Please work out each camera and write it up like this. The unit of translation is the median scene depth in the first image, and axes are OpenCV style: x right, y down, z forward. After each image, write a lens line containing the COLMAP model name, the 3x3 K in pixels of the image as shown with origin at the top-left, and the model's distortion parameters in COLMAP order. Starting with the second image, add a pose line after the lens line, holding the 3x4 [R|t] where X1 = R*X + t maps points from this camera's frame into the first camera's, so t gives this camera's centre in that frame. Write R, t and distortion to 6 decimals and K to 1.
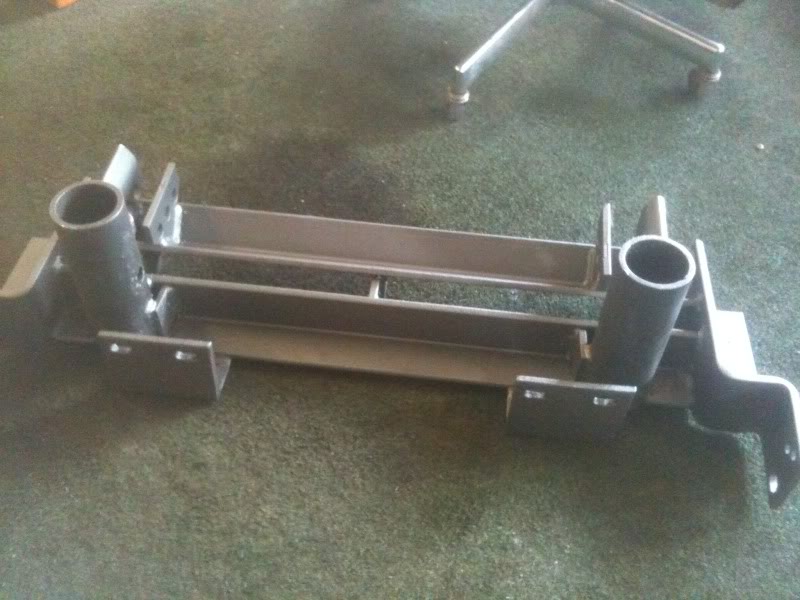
lens RADIAL K [[867.5, 0, 387.2], [0, 867.5, 289.6], [0, 0, 1]] dist [0.127802, -0.426740]
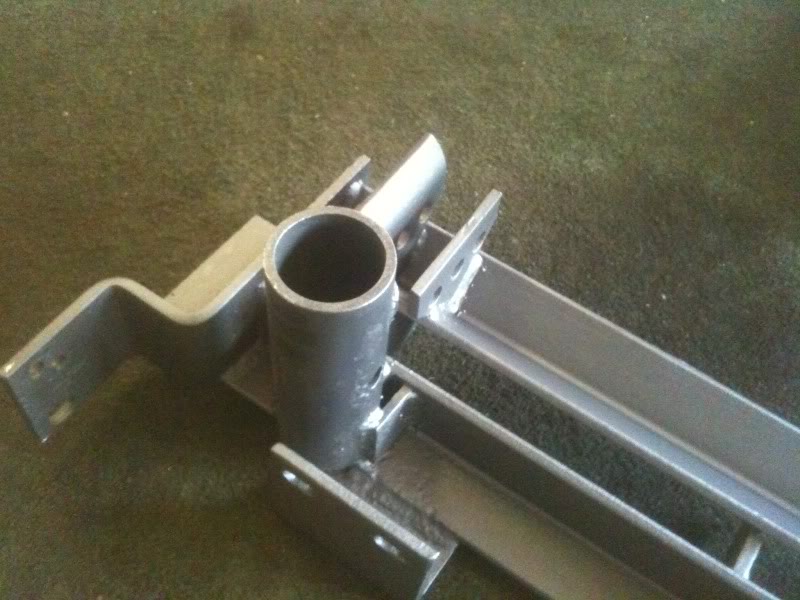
lens RADIAL K [[867.5, 0, 387.2], [0, 867.5, 289.6], [0, 0, 1]] dist [0.127802, -0.426740]
pose [[0.886641, 0.401179, -0.230050, -0.150280], [-0.375634, 0.914914, 0.147758, -0.143820], [0.269753, -0.044594, 0.961896, 0.408006]]
